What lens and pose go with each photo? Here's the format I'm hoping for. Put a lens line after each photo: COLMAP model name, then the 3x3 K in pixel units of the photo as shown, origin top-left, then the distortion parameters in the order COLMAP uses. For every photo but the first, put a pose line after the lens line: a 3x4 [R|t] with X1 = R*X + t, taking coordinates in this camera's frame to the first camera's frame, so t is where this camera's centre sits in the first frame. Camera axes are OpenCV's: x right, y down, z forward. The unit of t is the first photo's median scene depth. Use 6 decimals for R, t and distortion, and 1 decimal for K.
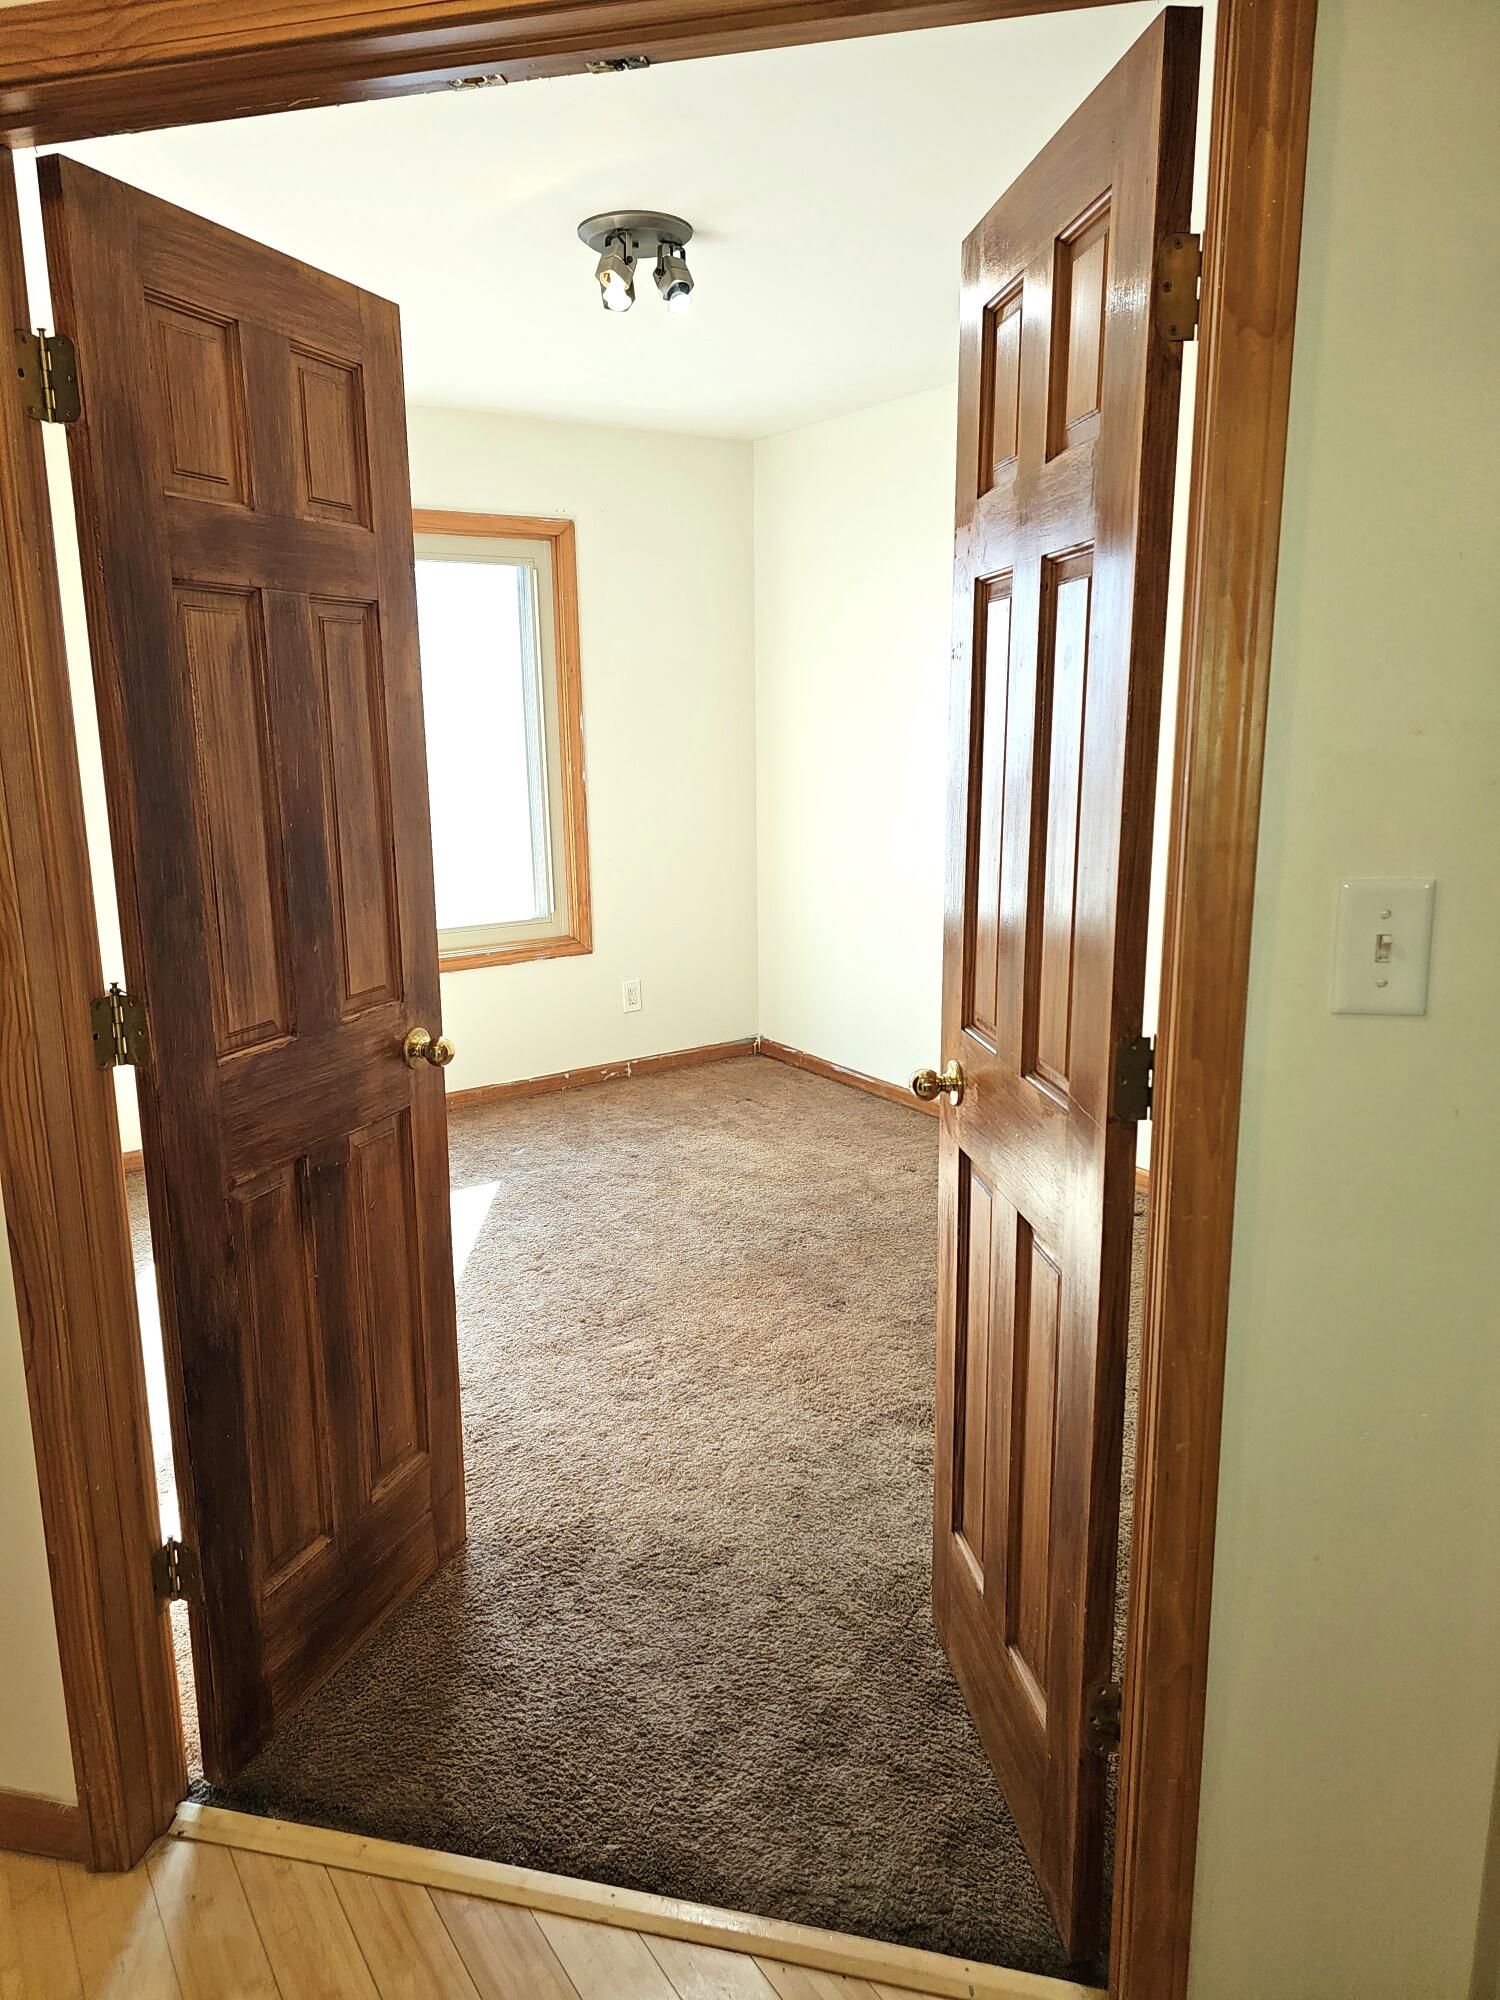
lens RADIAL K [[1328.7, 0, 750.0], [0, 1328.7, 1000.0], [0, 0, 1]] dist [0.055829, -0.044501]
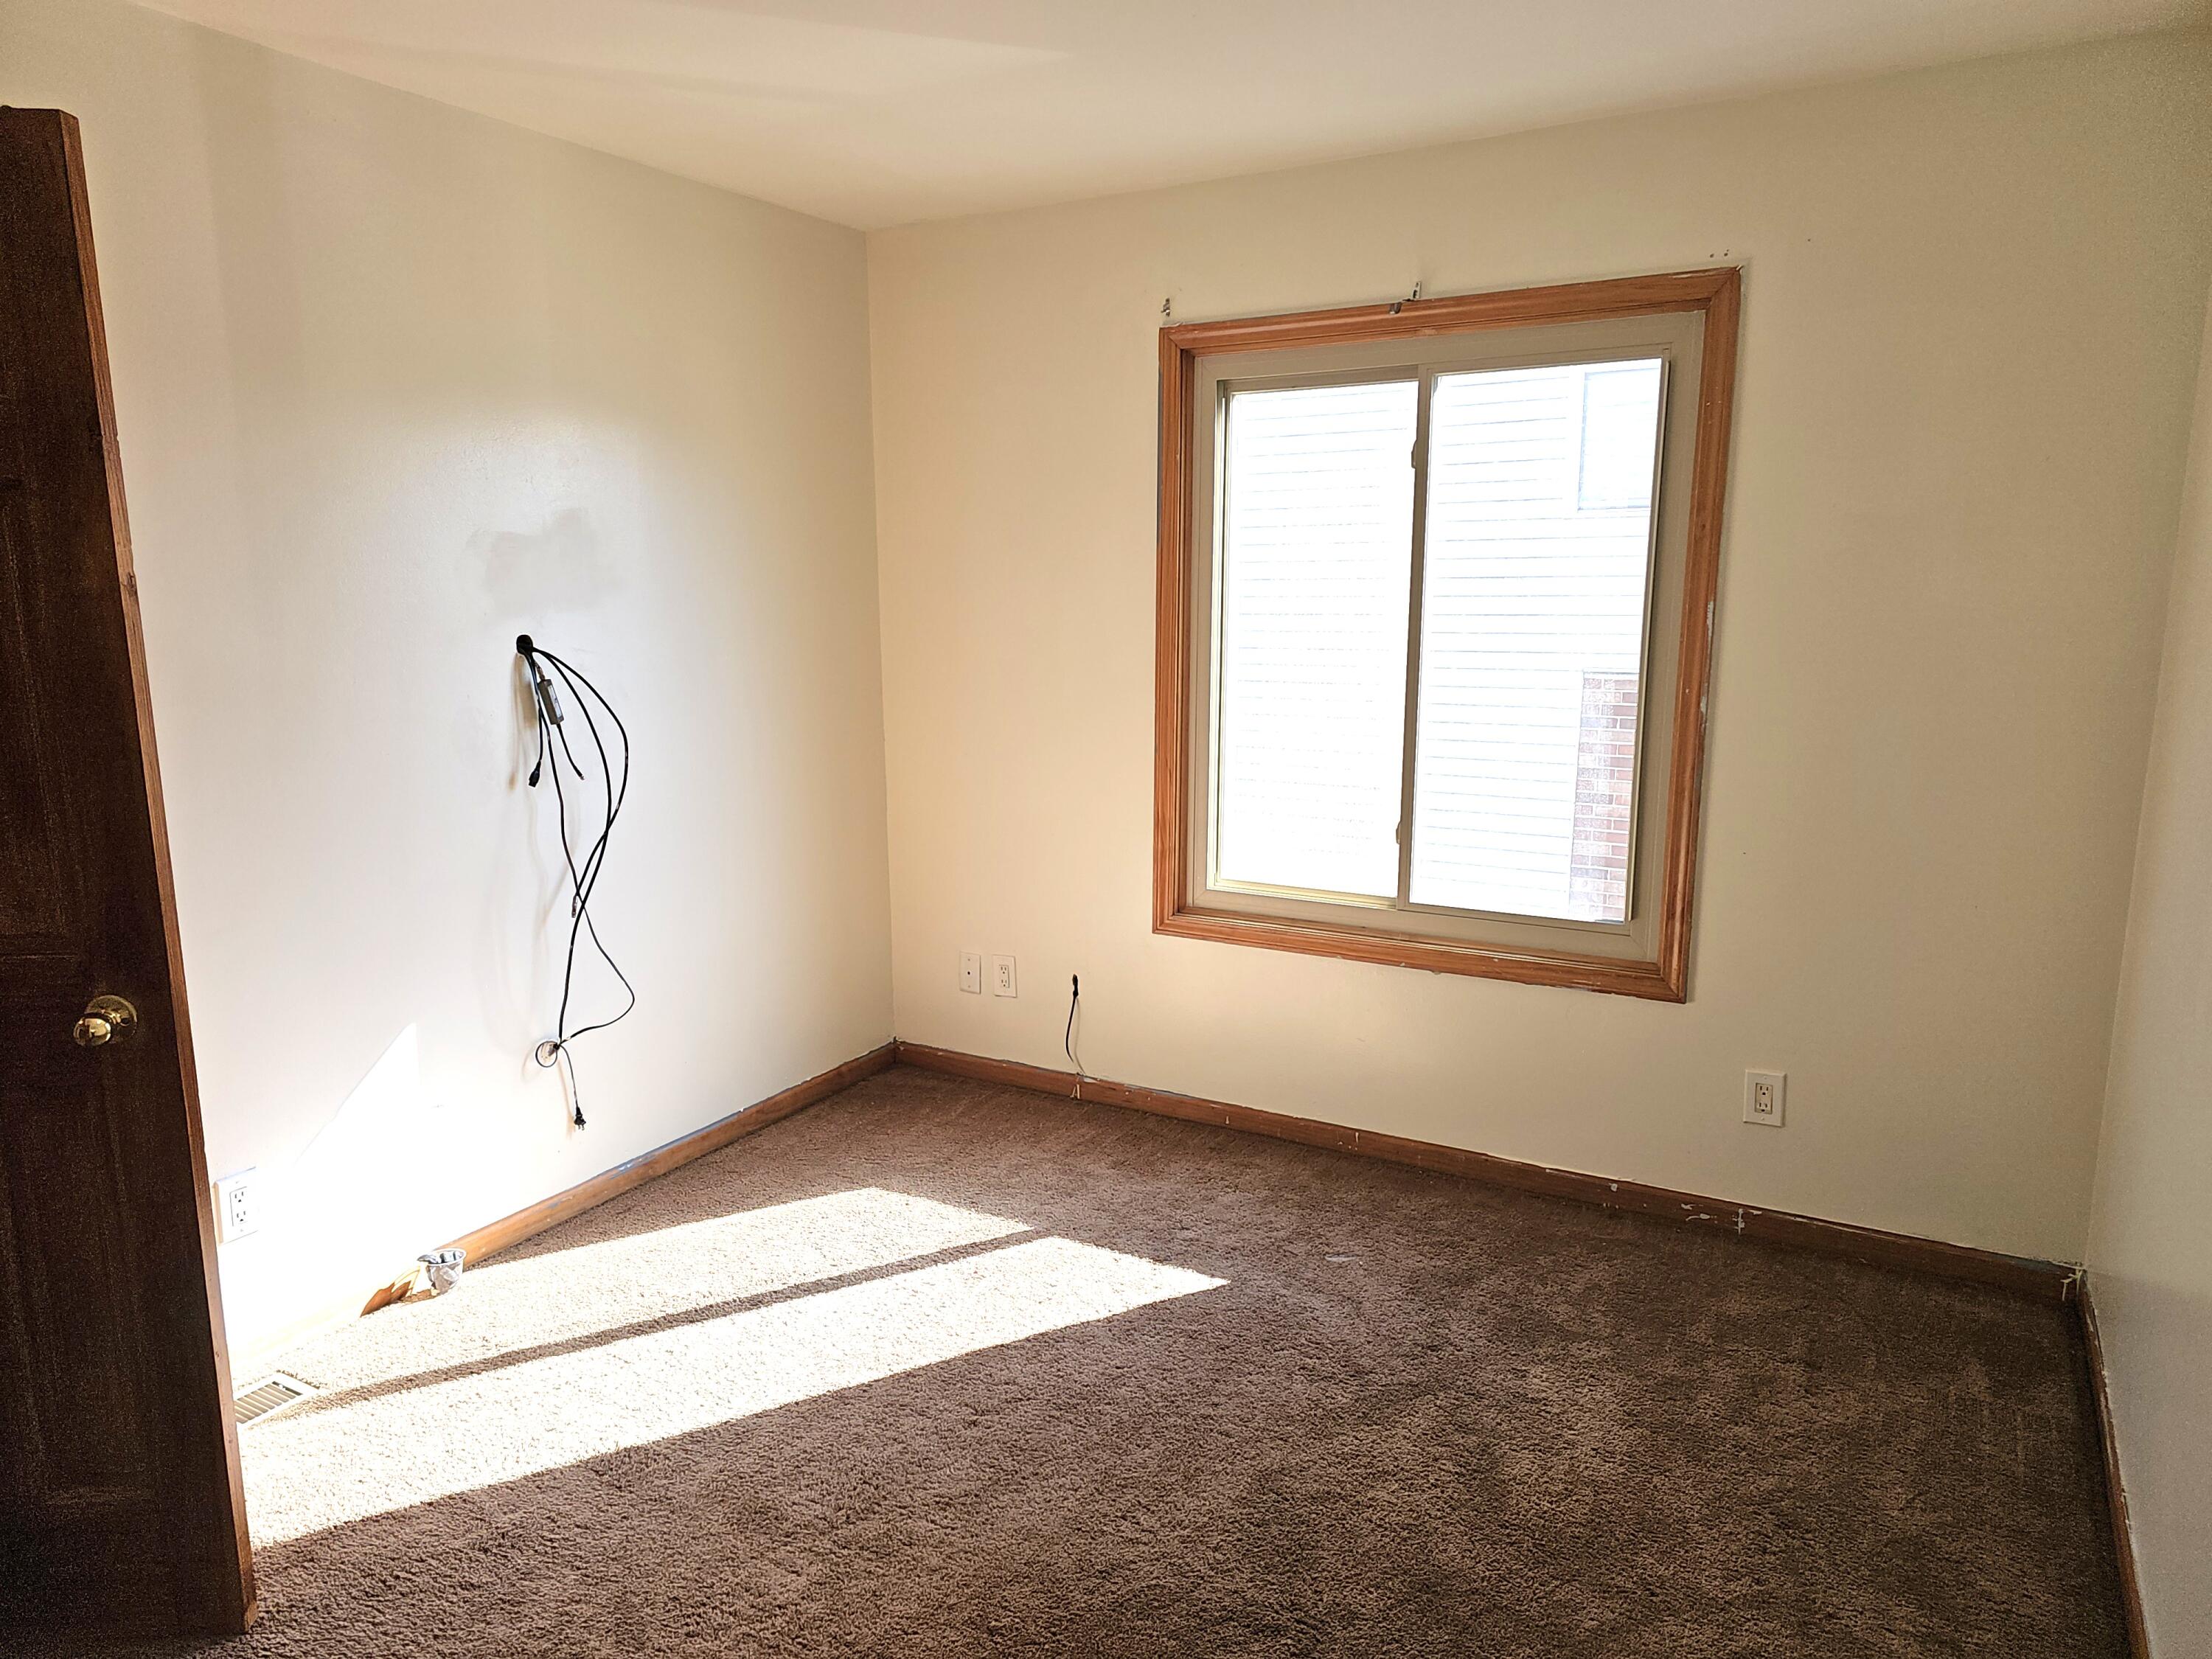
lens RADIAL K [[1469.6, 0, 1107.3], [0, 1469.6, 845.8], [0, 0, 1]] dist [0.055829, -0.044501]
pose [[0.419464, 0.169641, -0.891780, 0.367661], [-0.193426, 0.976526, 0.094781, -0.123123], [0.886925, 0.132736, 0.442430, 0.507525]]
